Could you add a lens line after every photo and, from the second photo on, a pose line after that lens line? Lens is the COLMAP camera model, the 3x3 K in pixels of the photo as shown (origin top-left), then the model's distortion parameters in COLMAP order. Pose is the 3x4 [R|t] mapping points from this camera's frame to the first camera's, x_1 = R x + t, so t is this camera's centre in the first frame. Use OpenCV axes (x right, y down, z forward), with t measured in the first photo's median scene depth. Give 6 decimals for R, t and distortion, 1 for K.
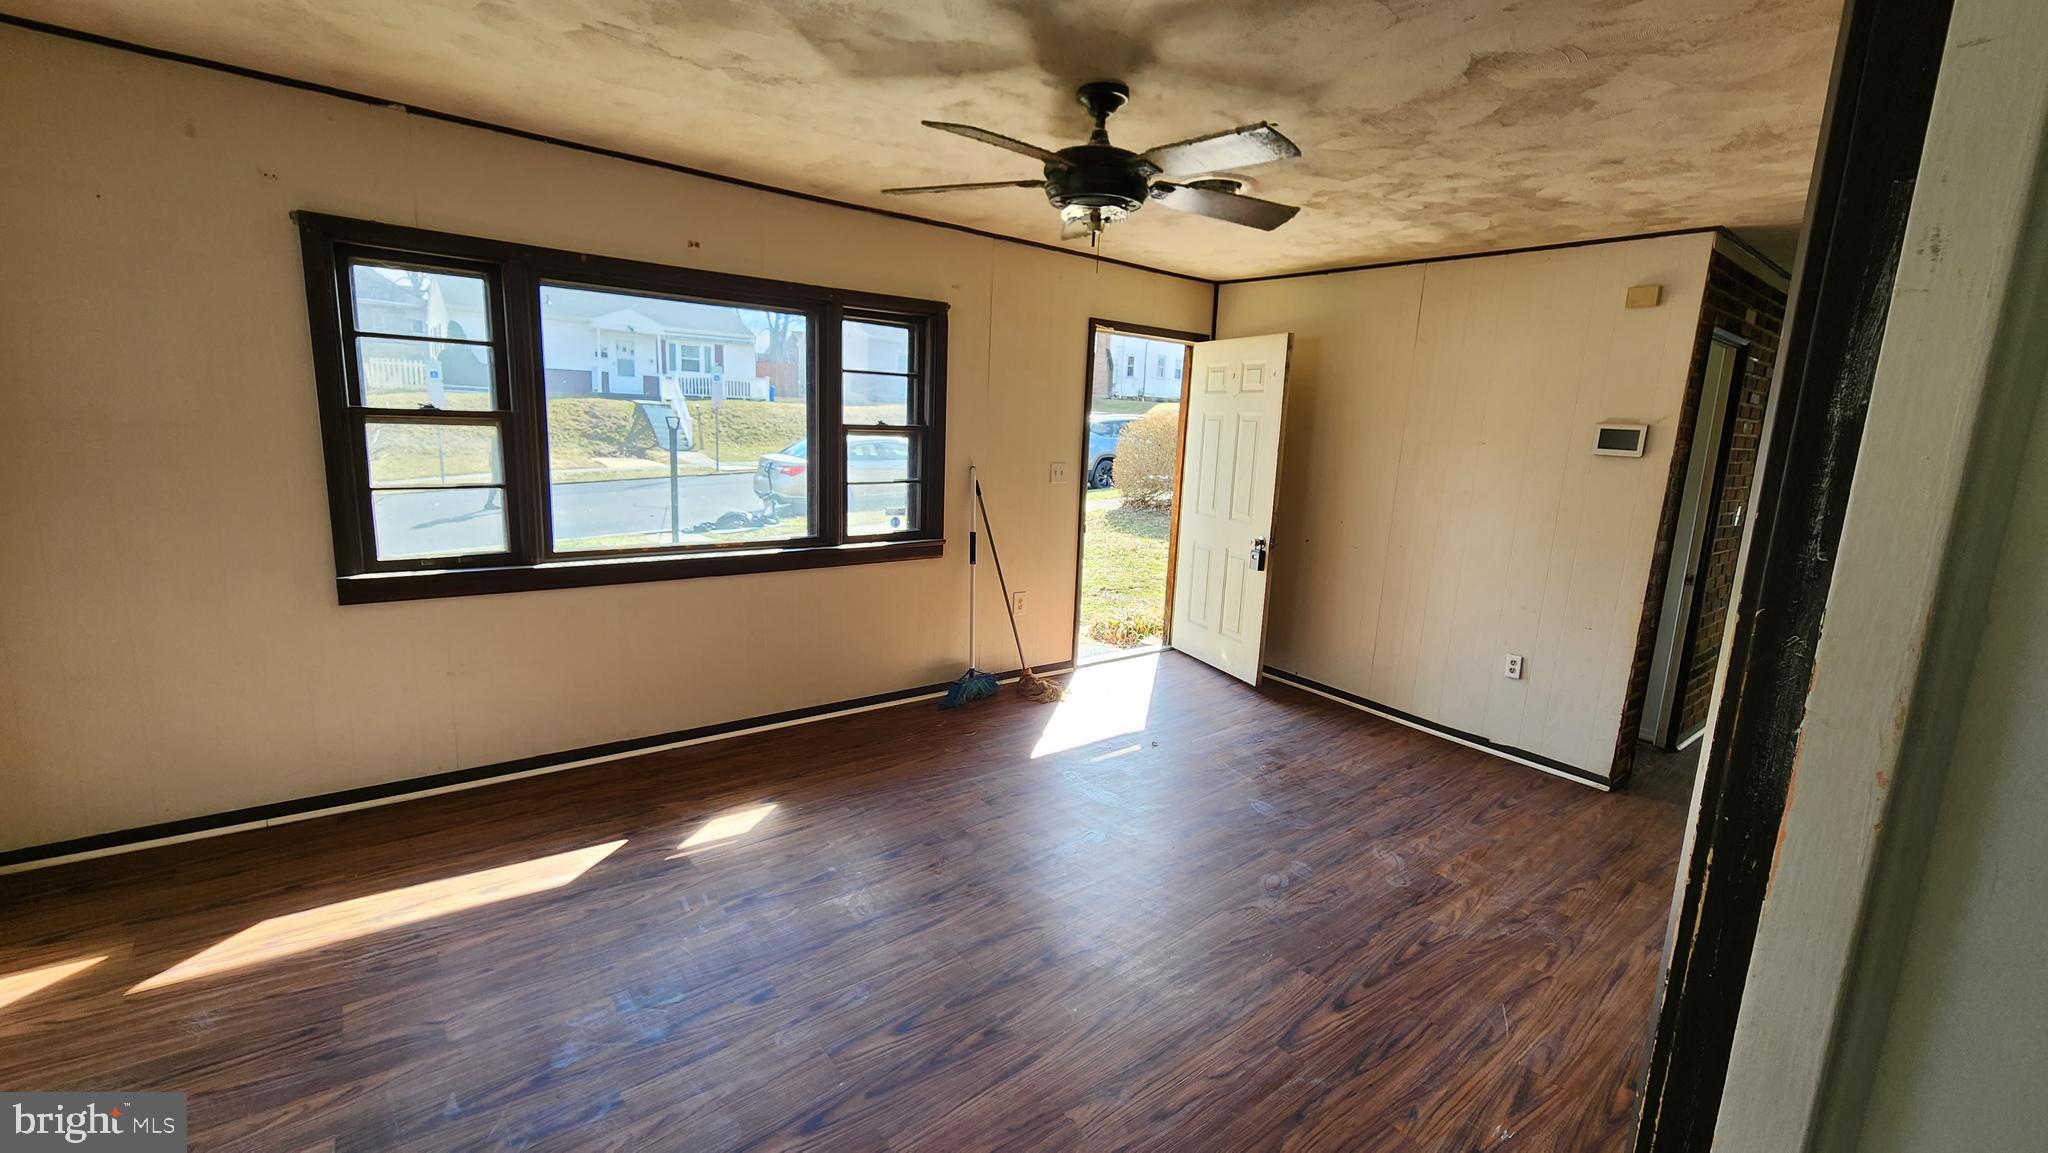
lens RADIAL K [[849.1, 0, 1032.7], [0, 849.1, 567.8], [0, 0, 1]] dist [-0.000711, 0.000147]
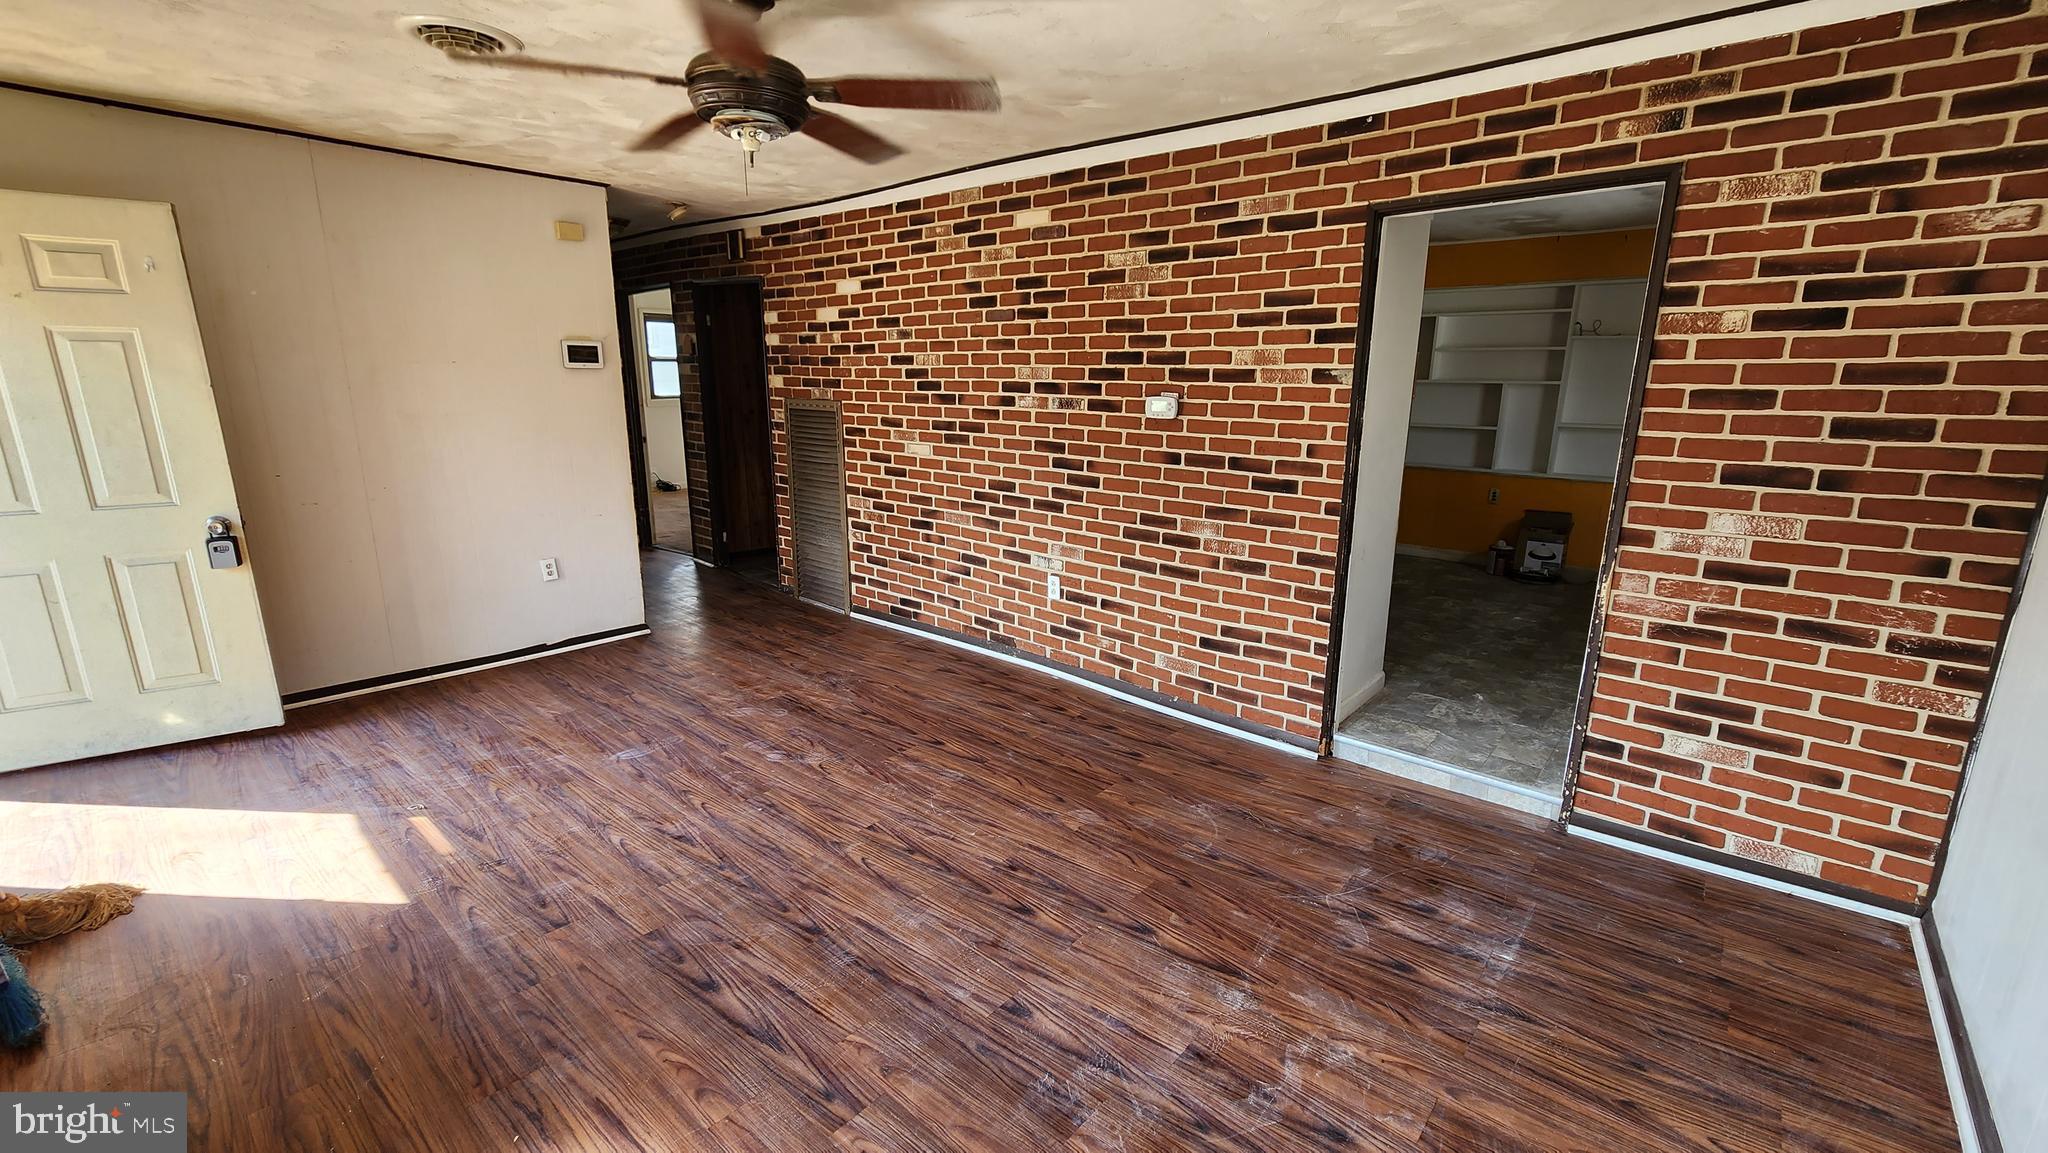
lens RADIAL K [[849.1, 0, 1032.7], [0, 849.1, 567.8], [0, 0, 1]] dist [-0.000711, 0.000147]
pose [[-0.184384, -0.273556, 0.944018, -0.603985], [0.152260, 0.940941, 0.302403, -0.127064], [-0.970989, 0.199494, -0.131842, 0.575939]]
